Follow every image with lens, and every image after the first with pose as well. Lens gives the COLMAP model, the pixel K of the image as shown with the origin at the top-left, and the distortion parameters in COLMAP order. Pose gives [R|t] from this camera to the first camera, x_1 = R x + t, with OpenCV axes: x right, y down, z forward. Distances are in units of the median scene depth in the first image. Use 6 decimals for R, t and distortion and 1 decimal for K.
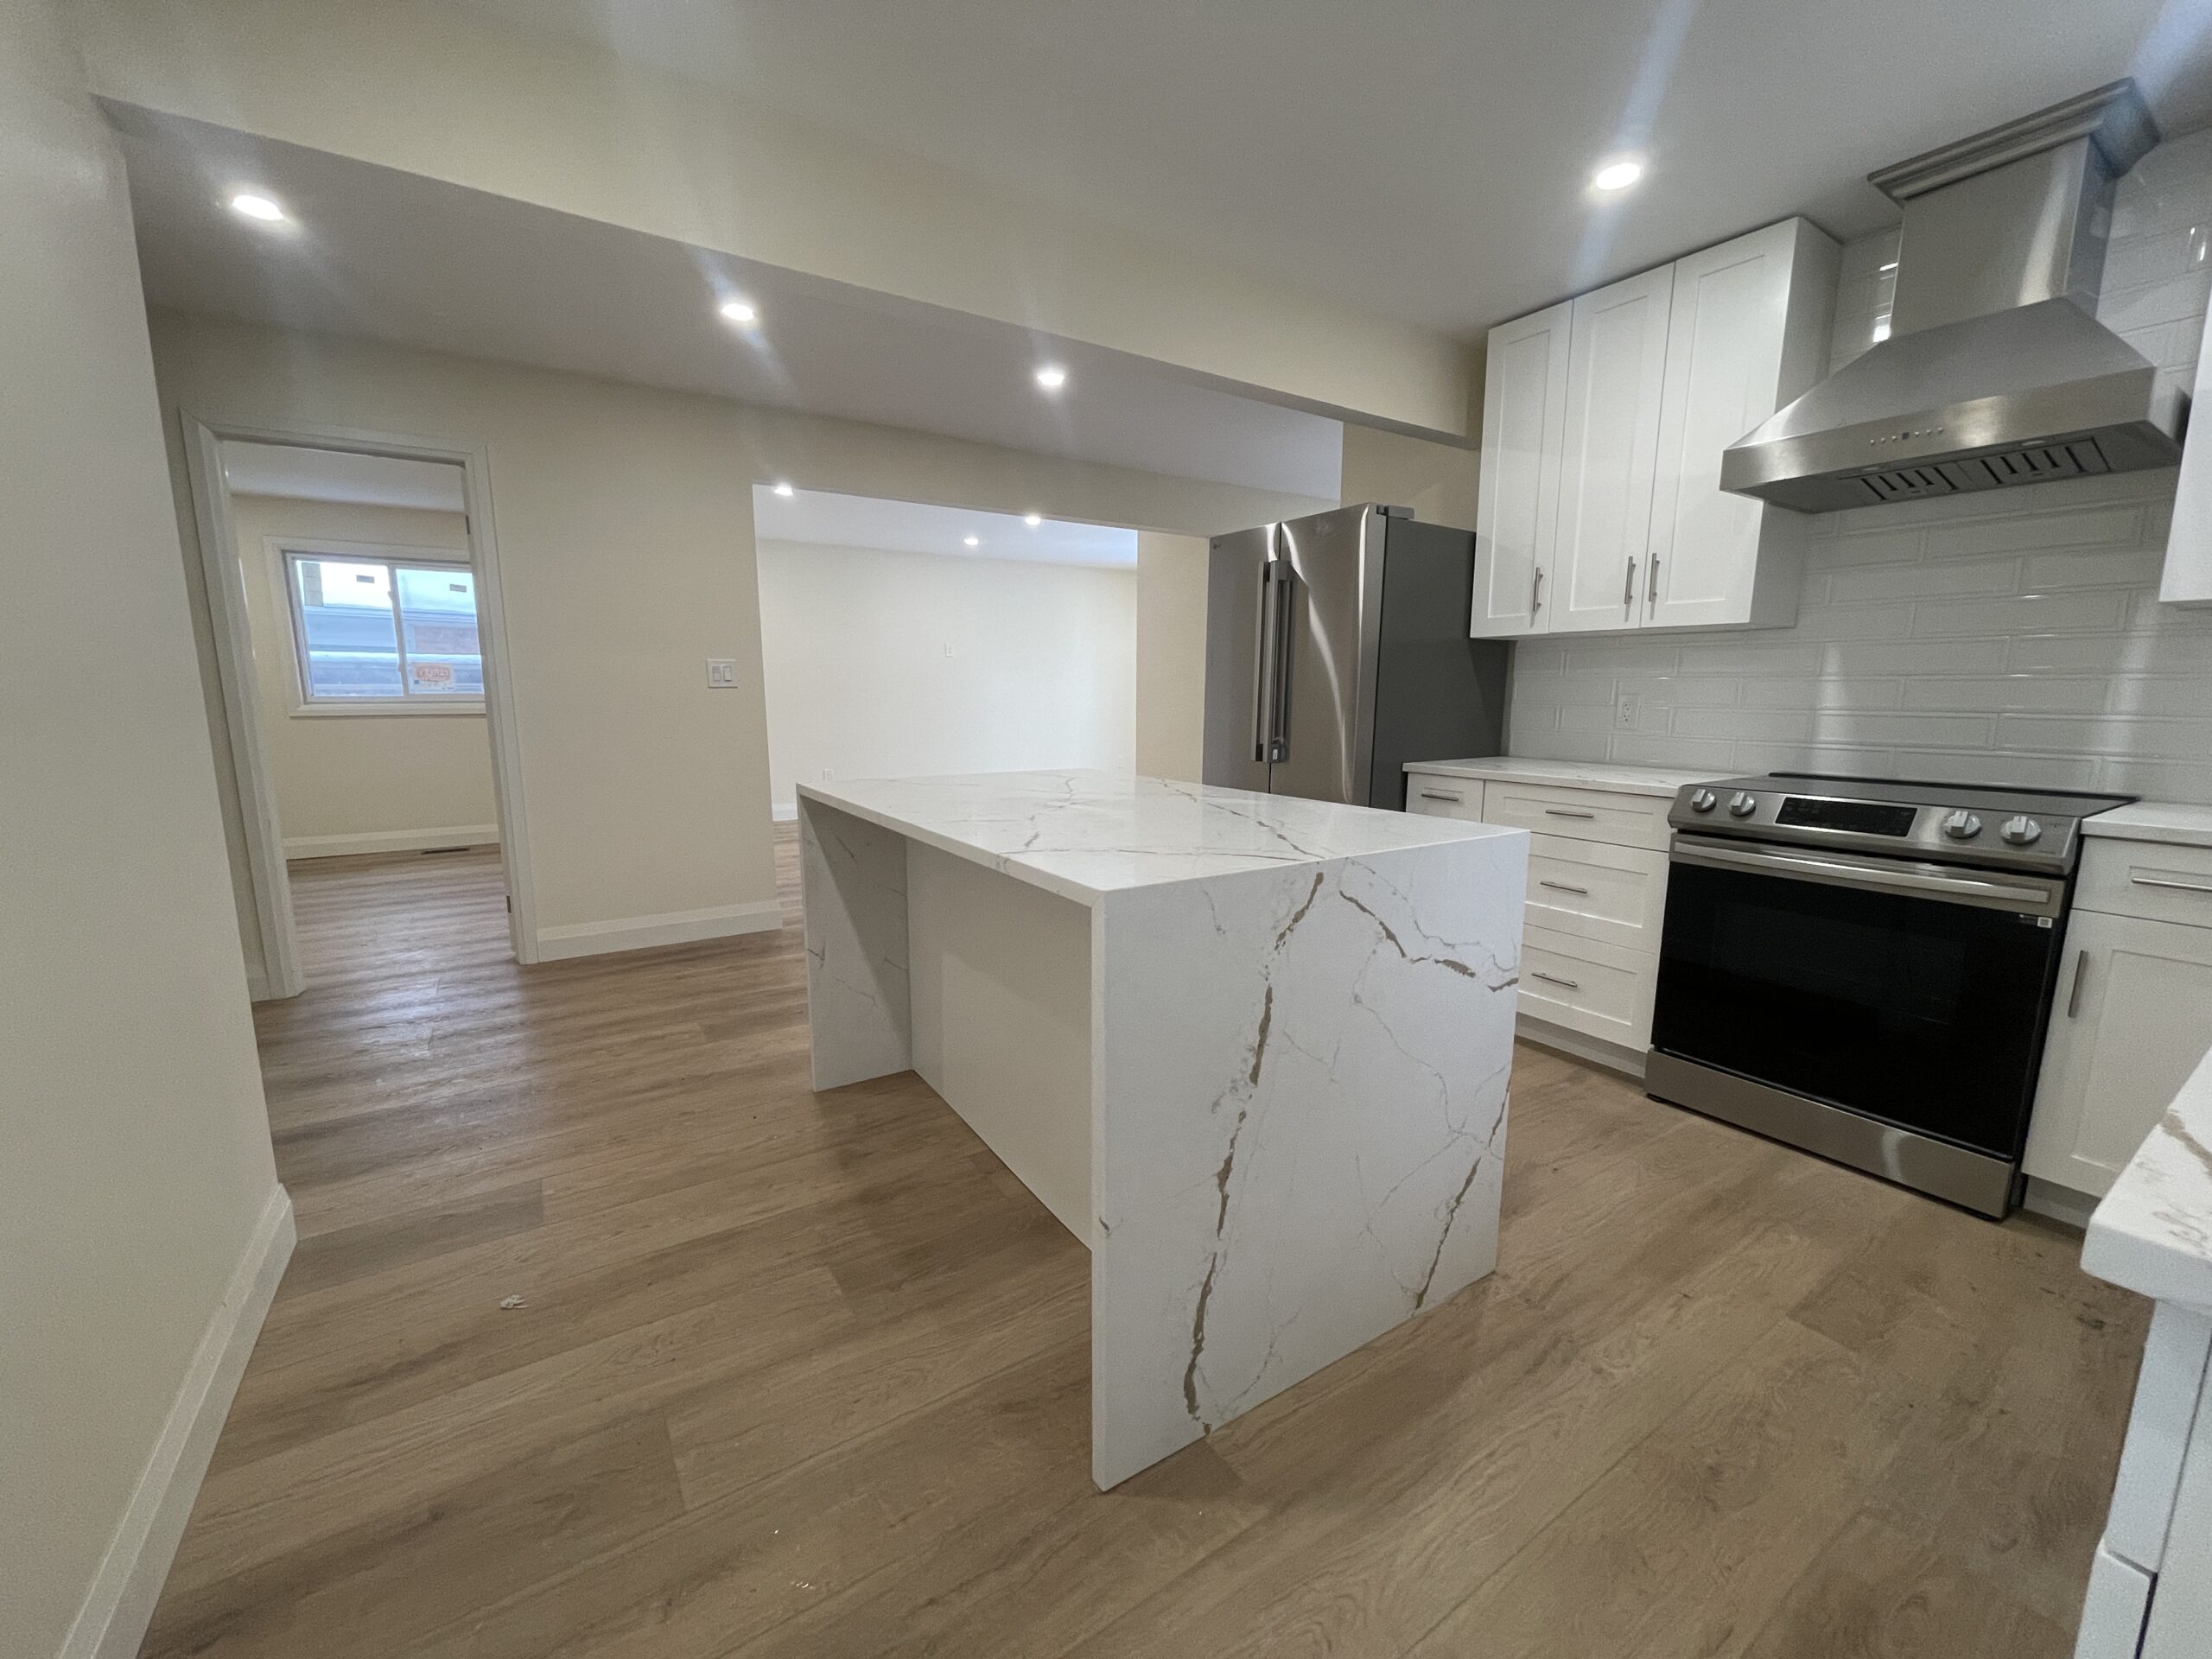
lens RADIAL K [[893.2, 0, 1105.6], [0, 893.2, 837.1], [0, 0, 1]] dist [-0.004291, 0.000927]
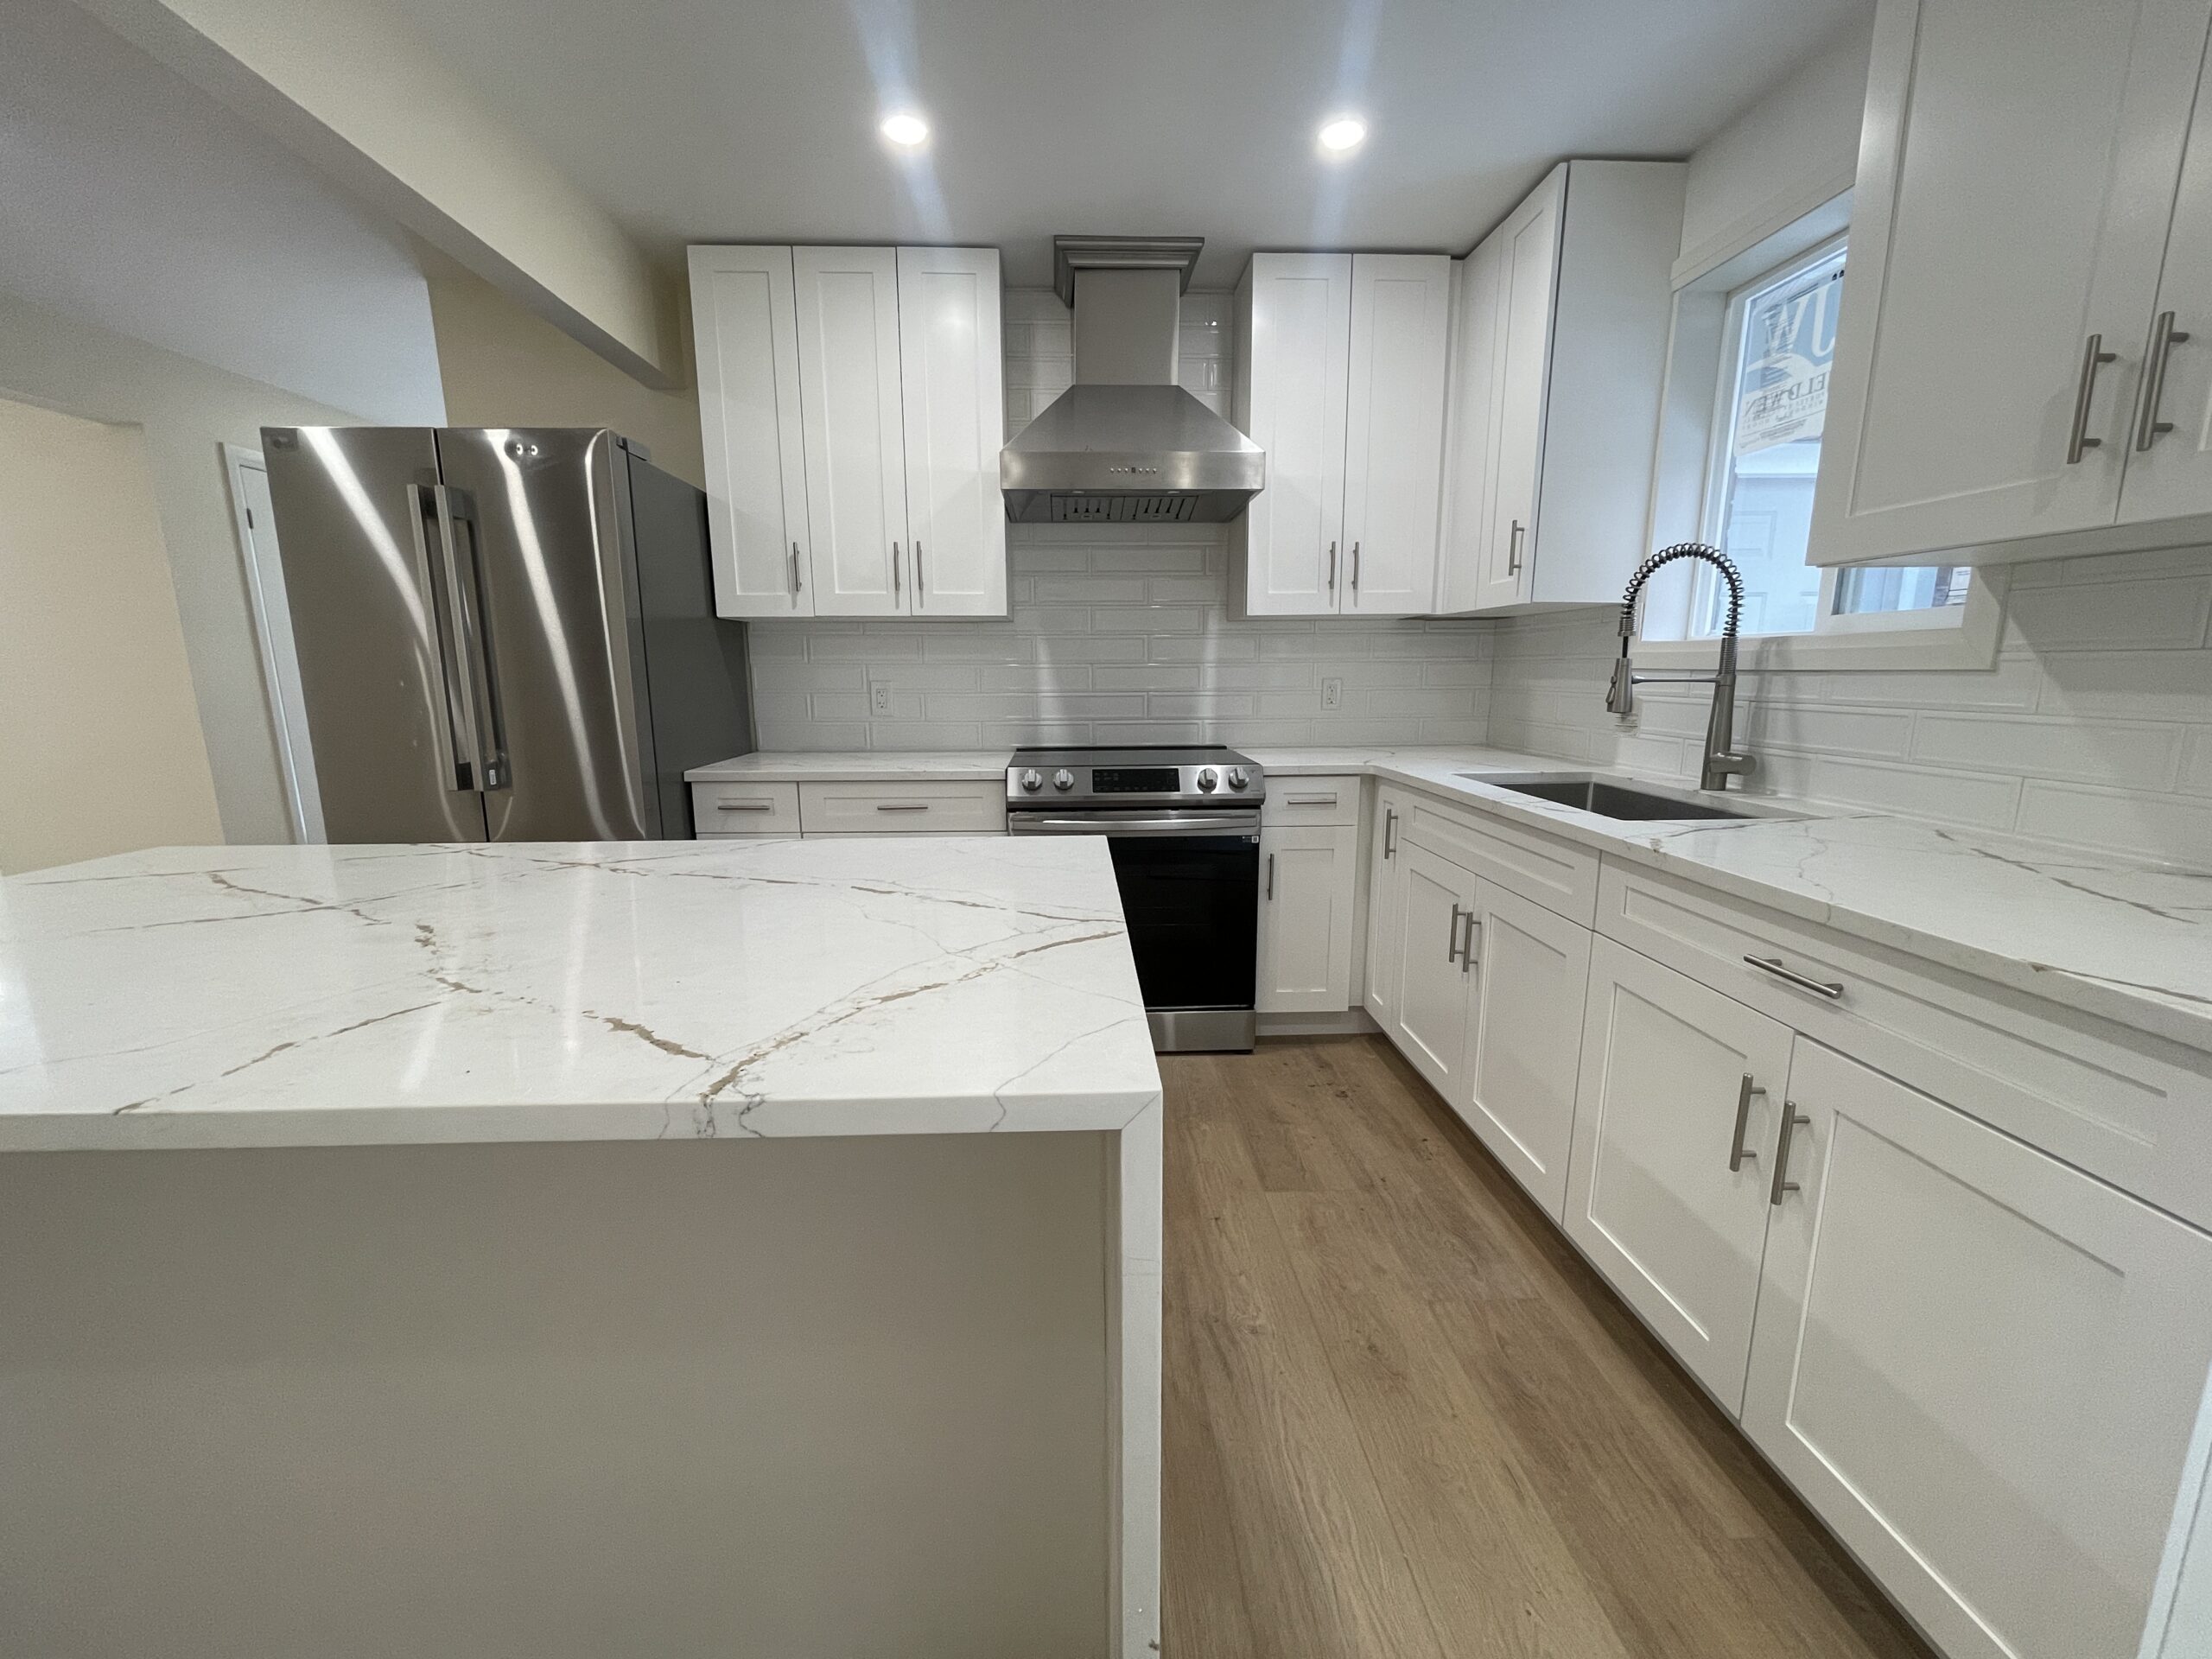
lens RADIAL K [[893.2, 0, 1099.6], [0, 893.2, 837.2], [0, 0, 1]] dist [-0.004291, 0.000927]
pose [[0.513955, -0.163088, 0.842172, -0.190526], [0.147139, 0.983971, 0.100753, -0.060868], [-0.845104, 0.072134, 0.529713, 0.317072]]
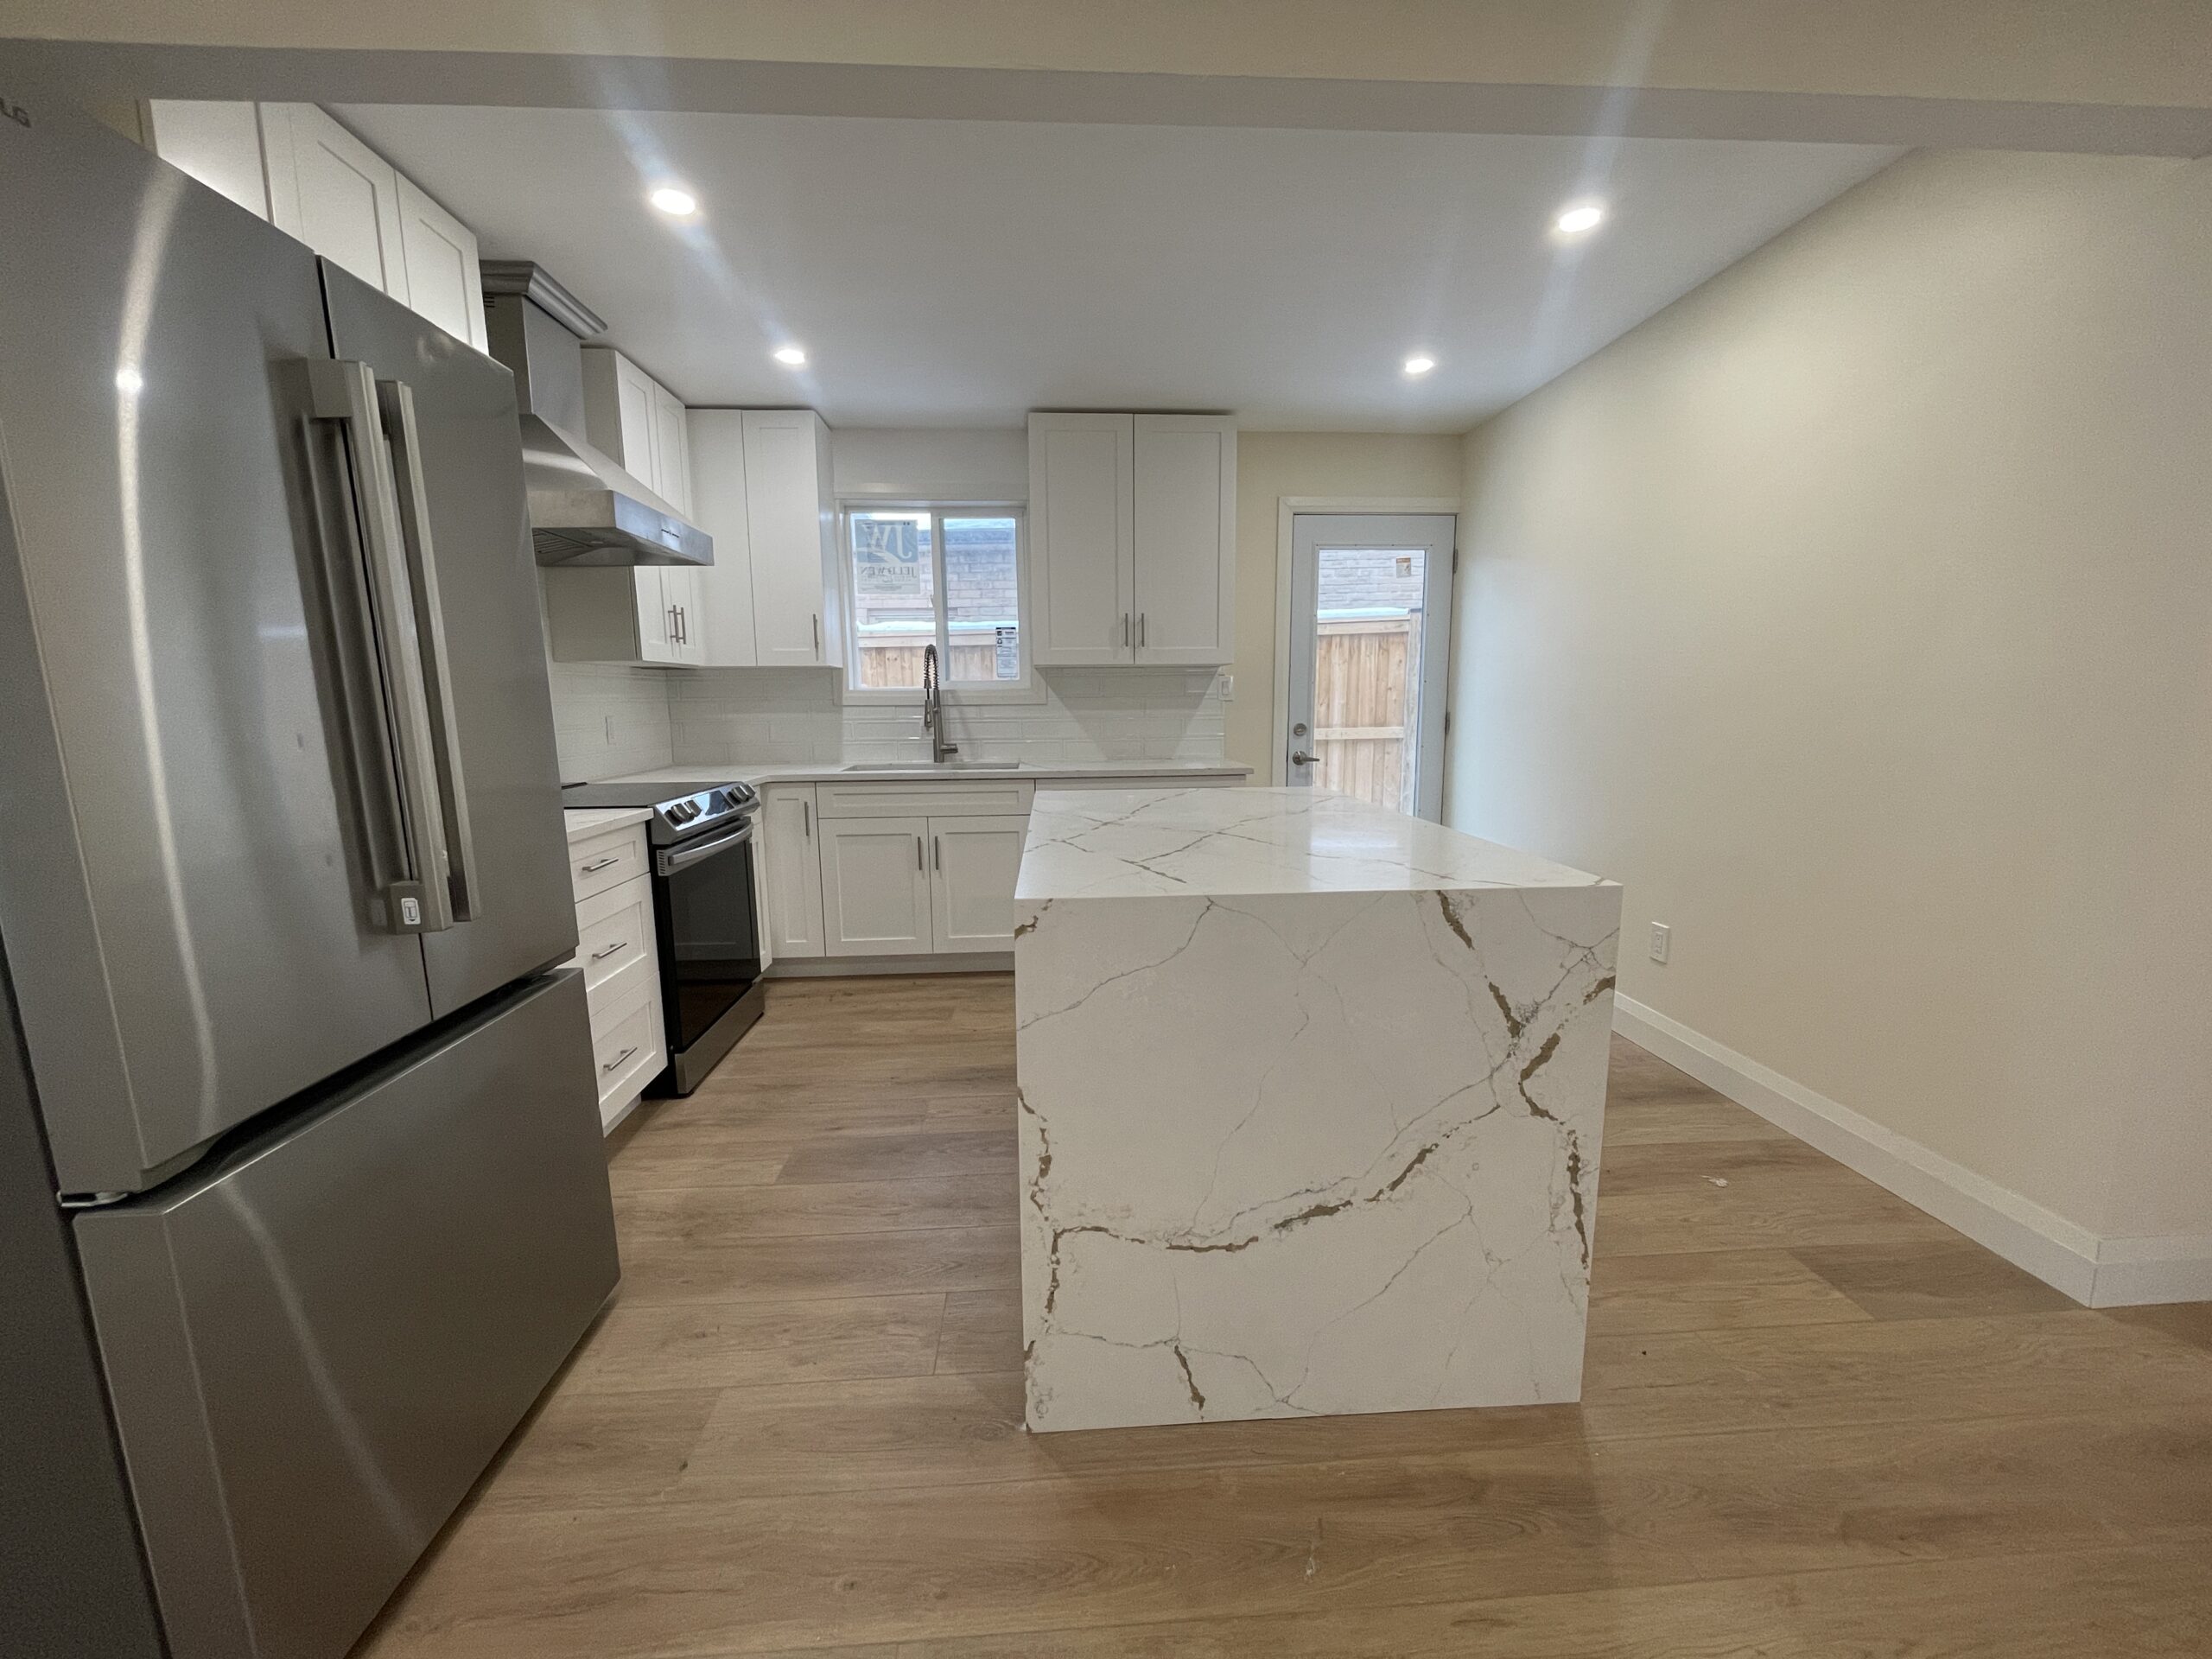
lens RADIAL K [[893.2, 0, 1100.9], [0, 893.2, 838.8], [0, 0, 1]] dist [-0.004291, 0.000927]
pose [[-0.868159, -0.069197, 0.491438, -0.309538], [0.091781, 0.950765, 0.296011, -0.260704], [-0.487725, 0.302089, -0.819065, 1.478854]]
